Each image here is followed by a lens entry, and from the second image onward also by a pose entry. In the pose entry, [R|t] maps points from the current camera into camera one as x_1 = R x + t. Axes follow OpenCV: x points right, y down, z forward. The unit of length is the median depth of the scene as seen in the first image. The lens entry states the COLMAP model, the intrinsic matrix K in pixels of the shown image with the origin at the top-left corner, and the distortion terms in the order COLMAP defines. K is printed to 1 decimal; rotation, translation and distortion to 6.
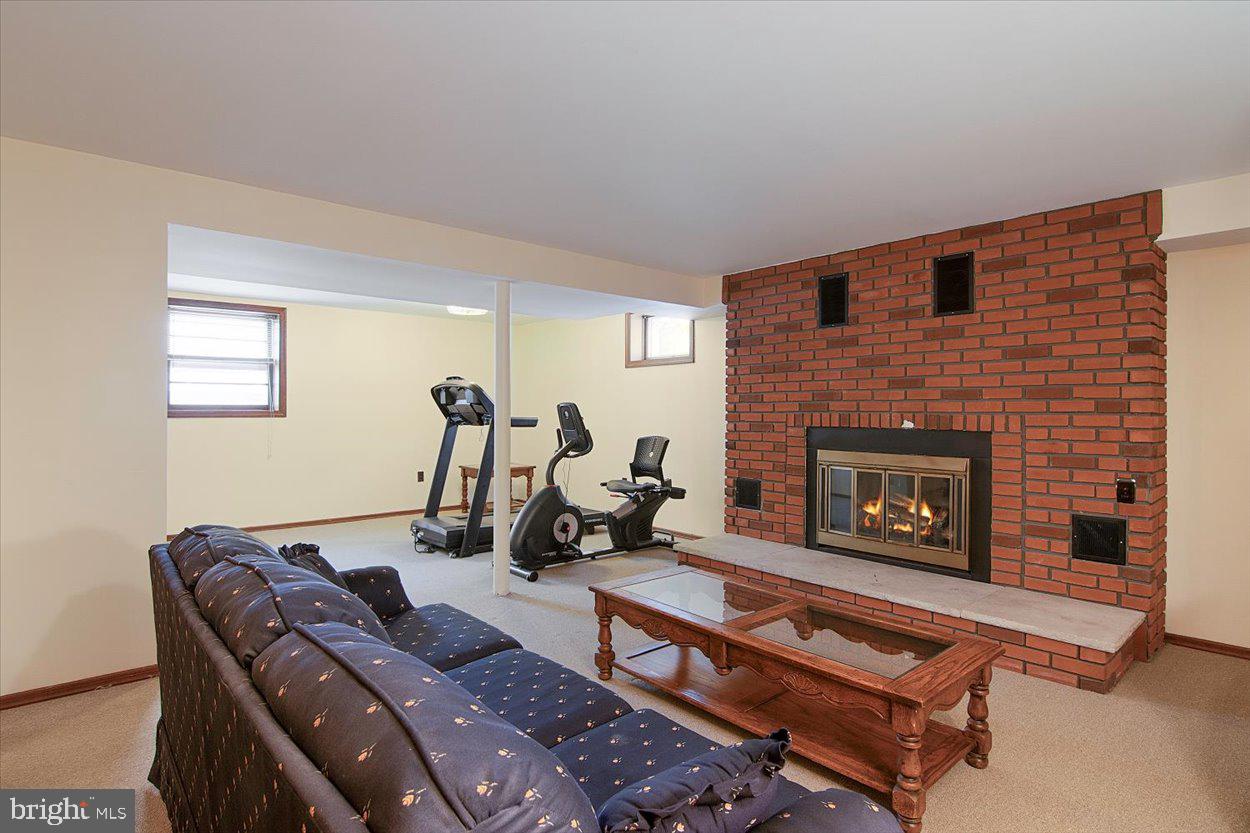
lens RADIAL K [[642.2, 0, 625.5], [0, 642.2, 404.7], [0, 0, 1]] dist [-0.004433, -0.013241]
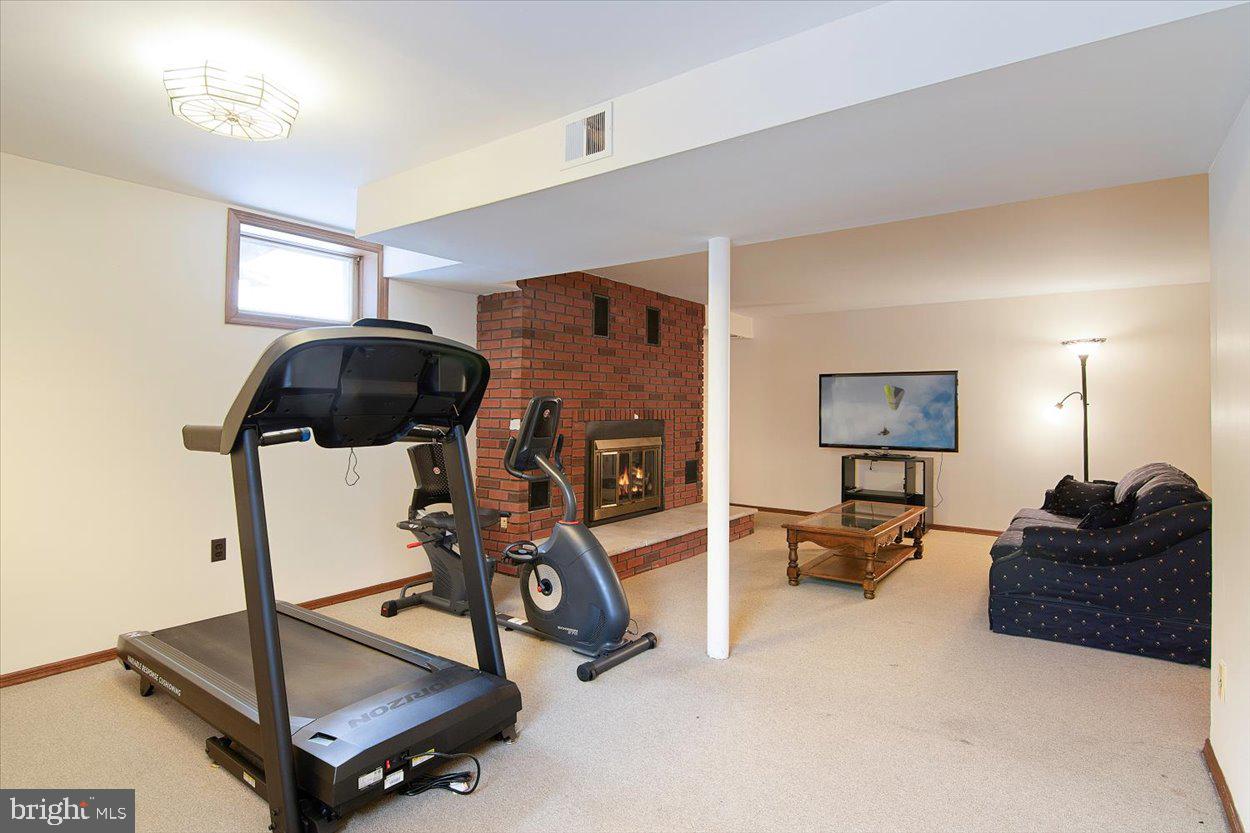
lens RADIAL K [[642.2, 0, 625.5], [0, 642.2, 404.7], [0, 0, 1]] dist [-0.004433, -0.013241]
pose [[-0.221095, -0.000590, 0.975252, -0.891993], [-0.012322, 0.999922, -0.002188, 0.006976], [-0.975174, -0.012501, -0.221085, 1.258673]]
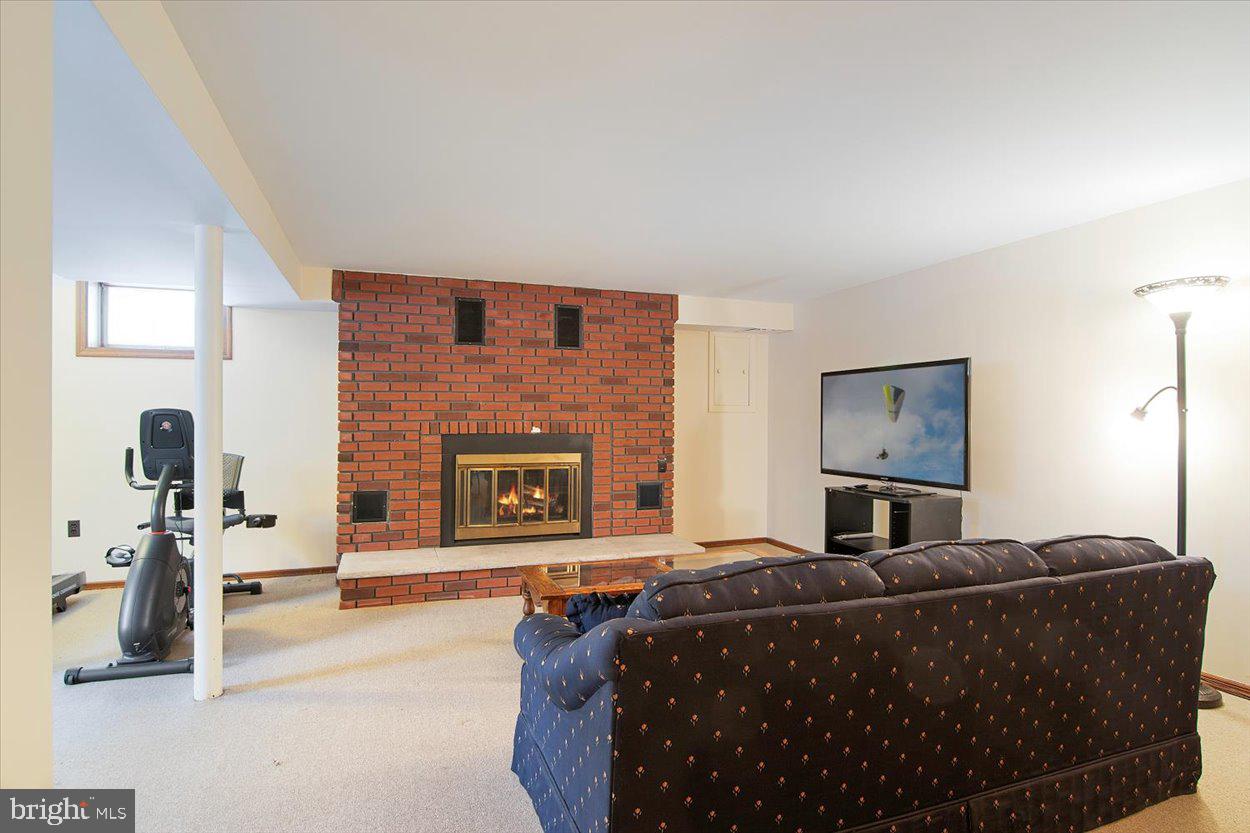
lens RADIAL K [[636.3, 0, 619.4], [0, 636.3, 422.0], [0, 0, 1]] dist [-0.015683, -0.000498]
pose [[0.357002, -0.006684, 0.934080, -0.643767], [-0.006687, 0.999930, 0.009711, 0.001439], [-0.934080, -0.009713, 0.356932, 0.367888]]
